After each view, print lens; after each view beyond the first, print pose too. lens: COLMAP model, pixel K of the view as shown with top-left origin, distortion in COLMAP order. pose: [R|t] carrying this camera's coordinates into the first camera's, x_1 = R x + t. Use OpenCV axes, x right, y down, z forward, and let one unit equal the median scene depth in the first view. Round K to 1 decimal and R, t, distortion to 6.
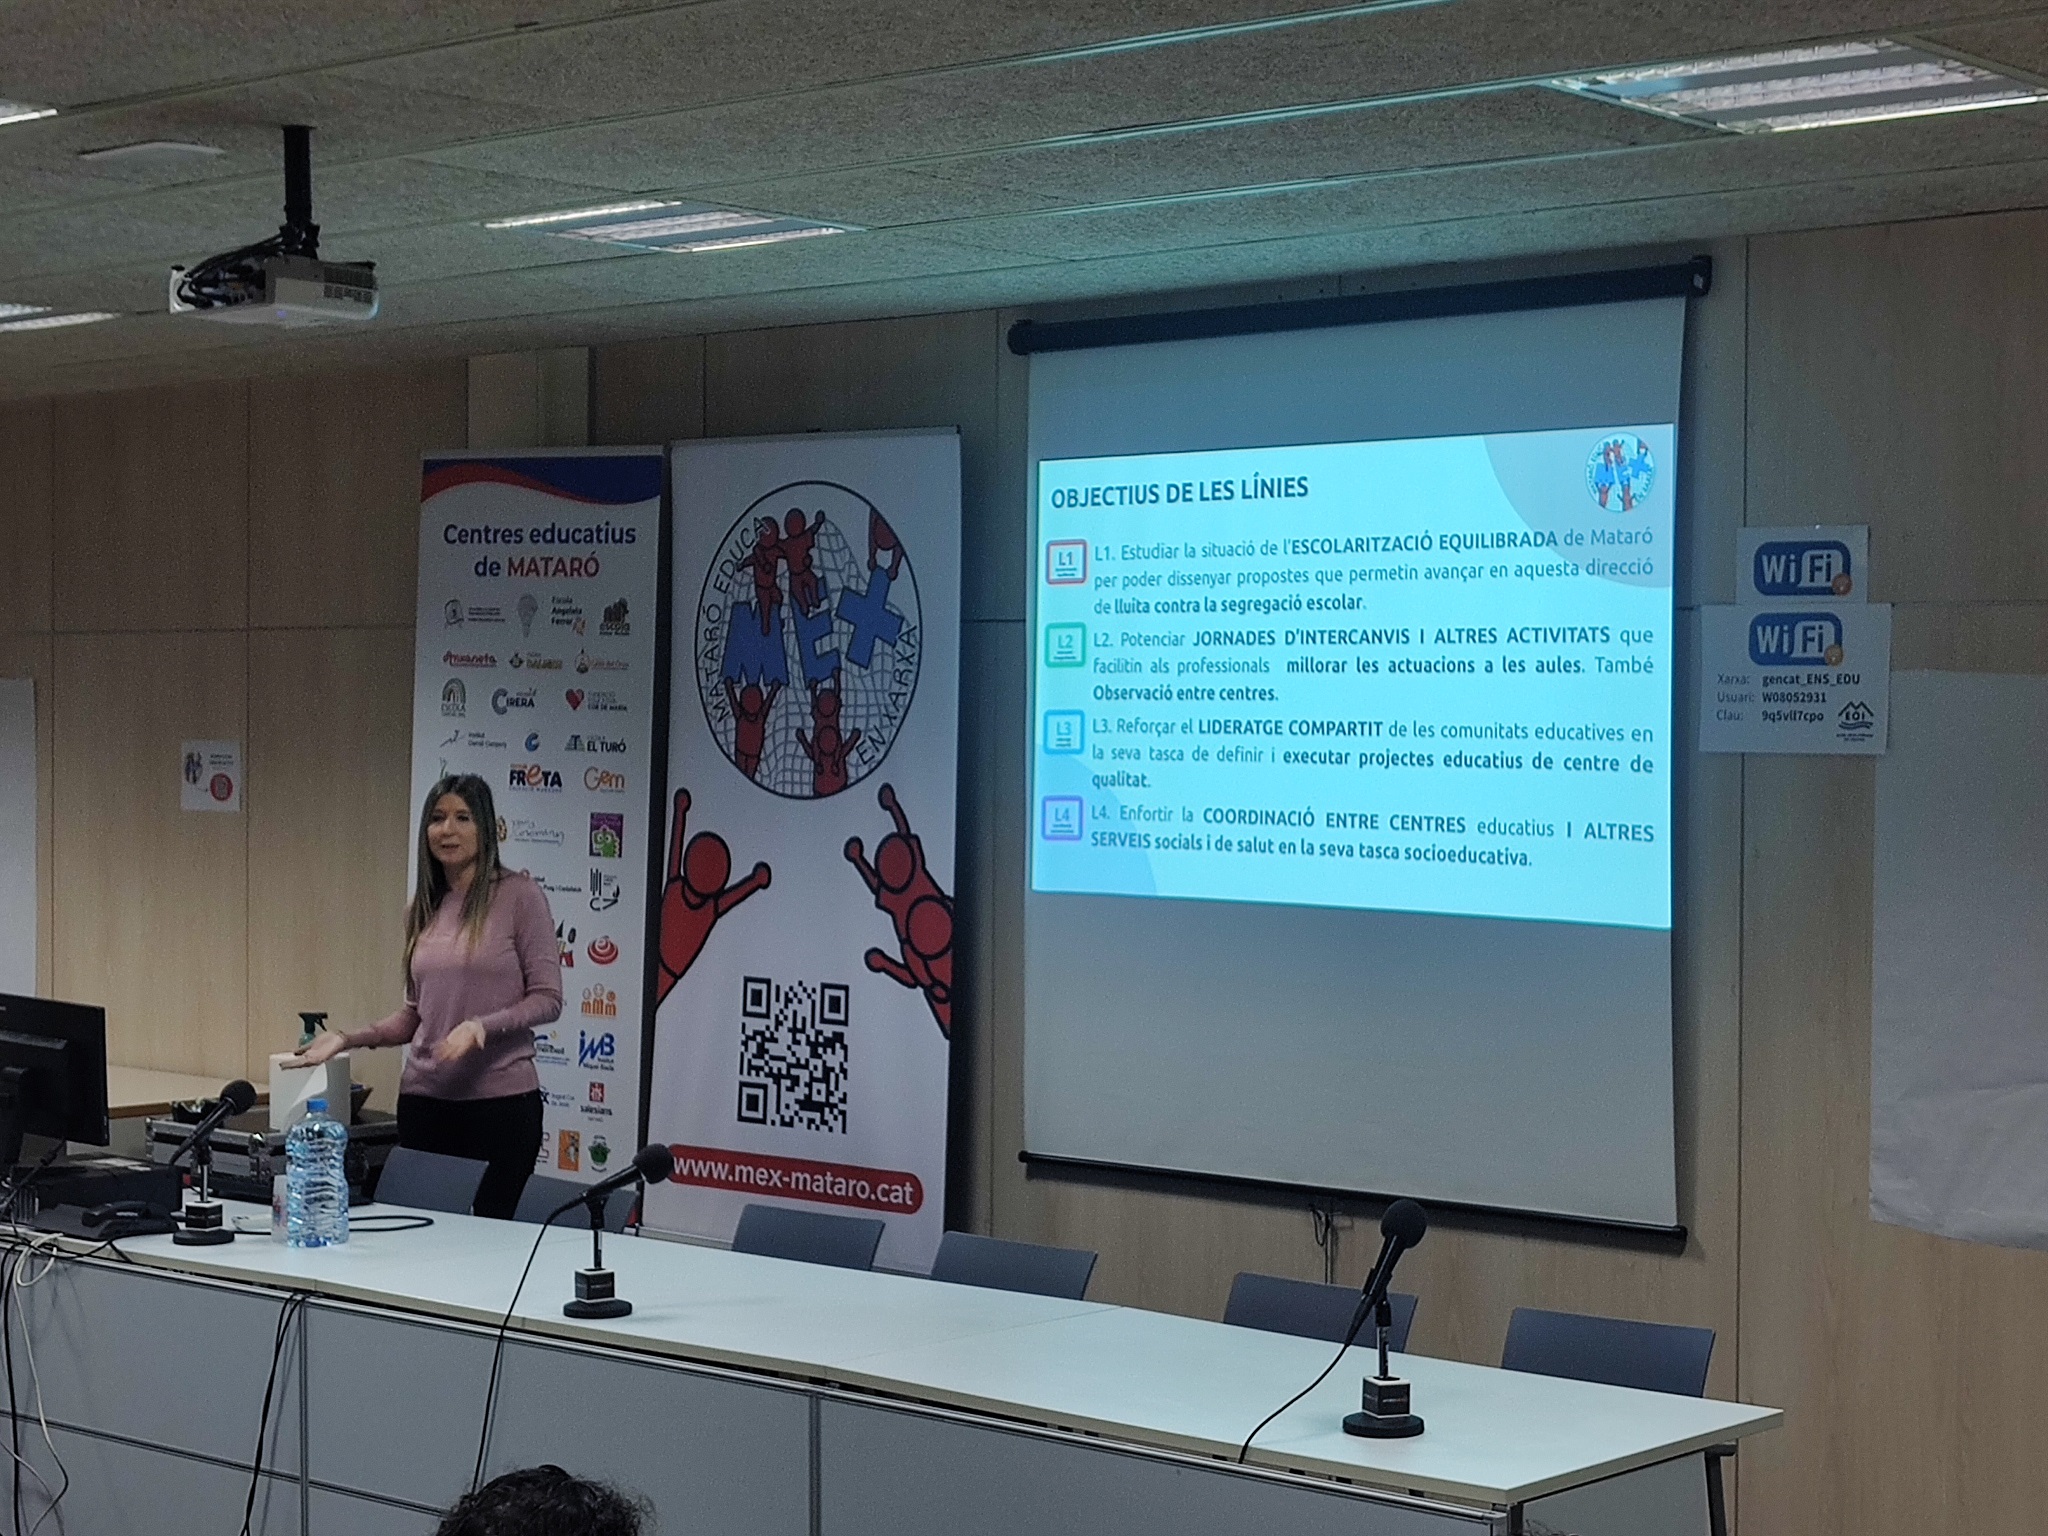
lens RADIAL K [[3200.0, 0, 1039.8], [0, 3200.0, 747.5], [0, 0, 1]] dist [0.142135, 0.000000]
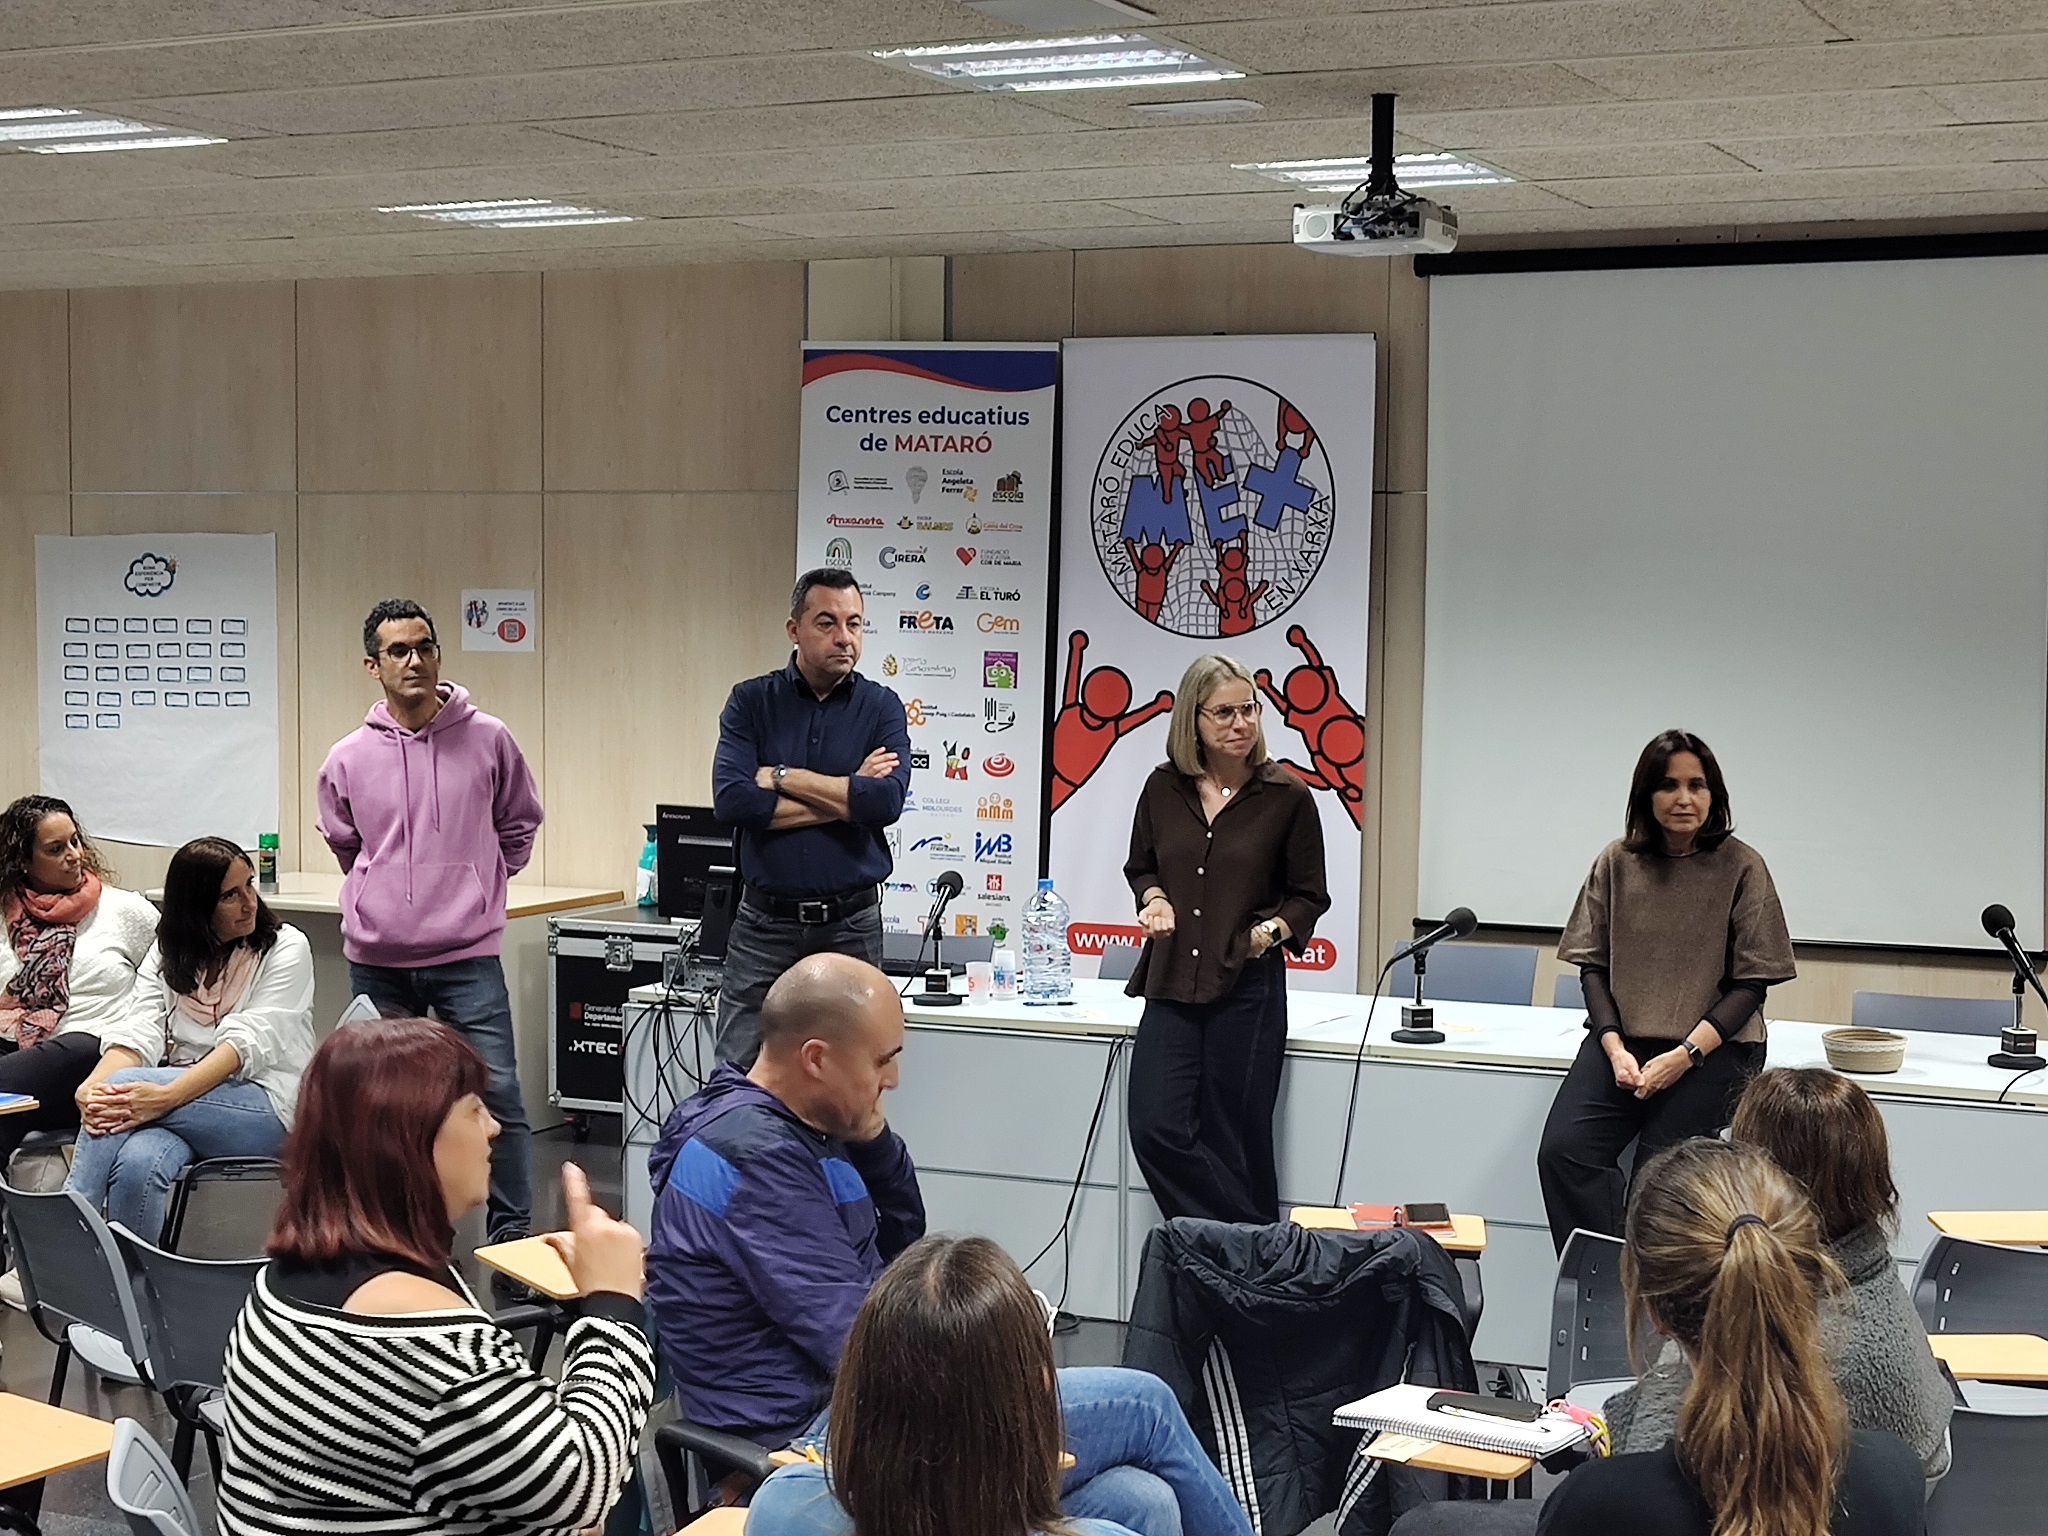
lens RADIAL K [[2869.1, 0, 947.5], [0, 2869.1, 732.1], [0, 0, 1]] dist [0.268631, 0.000000]
pose [[0.961766, -0.012375, 0.273594, -0.465950], [-0.000247, 0.998939, 0.046051, 0.001388], [-0.273873, -0.044358, 0.960742, -0.027925]]
